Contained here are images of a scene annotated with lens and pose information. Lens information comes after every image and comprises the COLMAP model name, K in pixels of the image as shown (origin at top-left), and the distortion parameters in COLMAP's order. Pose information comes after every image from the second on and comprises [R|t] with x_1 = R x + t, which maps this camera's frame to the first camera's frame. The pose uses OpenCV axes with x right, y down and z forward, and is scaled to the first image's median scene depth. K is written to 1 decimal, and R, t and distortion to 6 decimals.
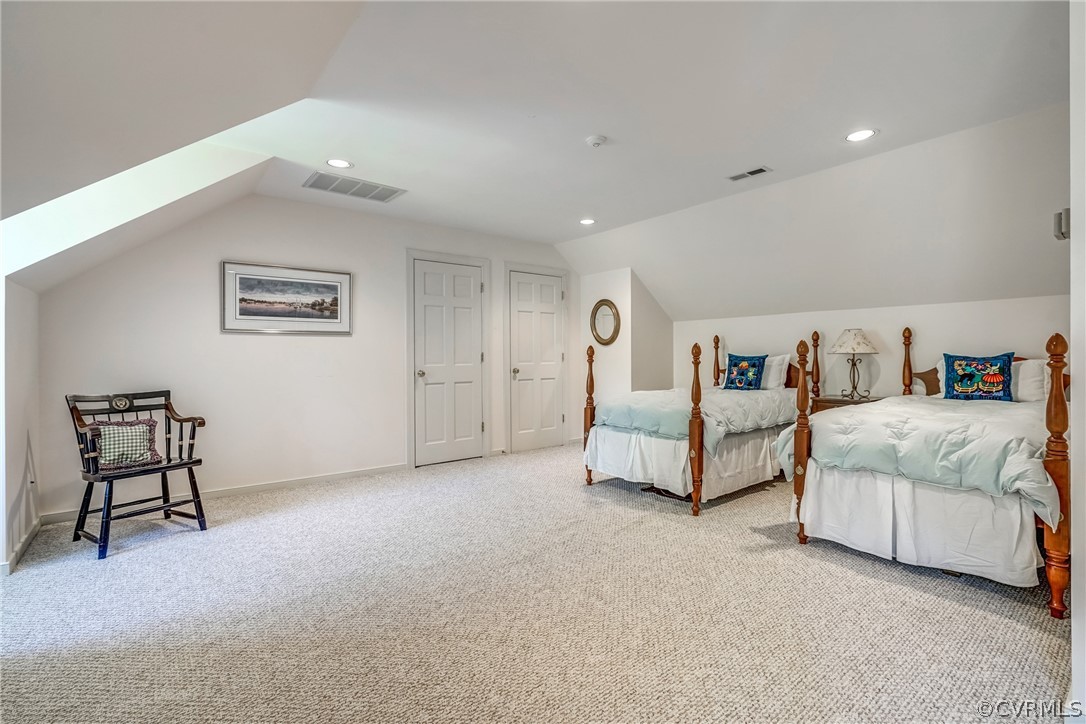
lens RADIAL K [[489.6, 0, 540.3], [0, 489.6, 356.3], [0, 0, 1]] dist [-0.005468, 0.001957]
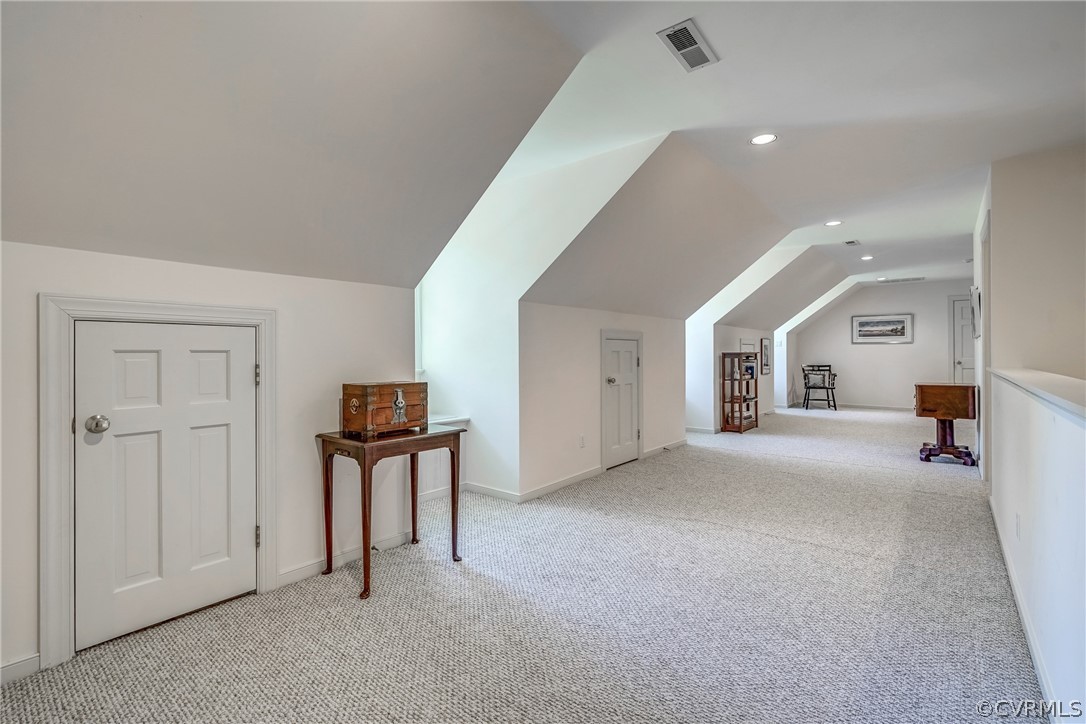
lens RADIAL K [[489.6, 0, 540.3], [0, 489.6, 358.8], [0, 0, 1]] dist [-0.005468, 0.001957]
pose [[0.221110, 0.002711, -0.975245, 1.472114], [-0.010493, 0.999945, 0.000400, 0.044705], [0.975192, 0.010145, 0.221127, -1.151351]]
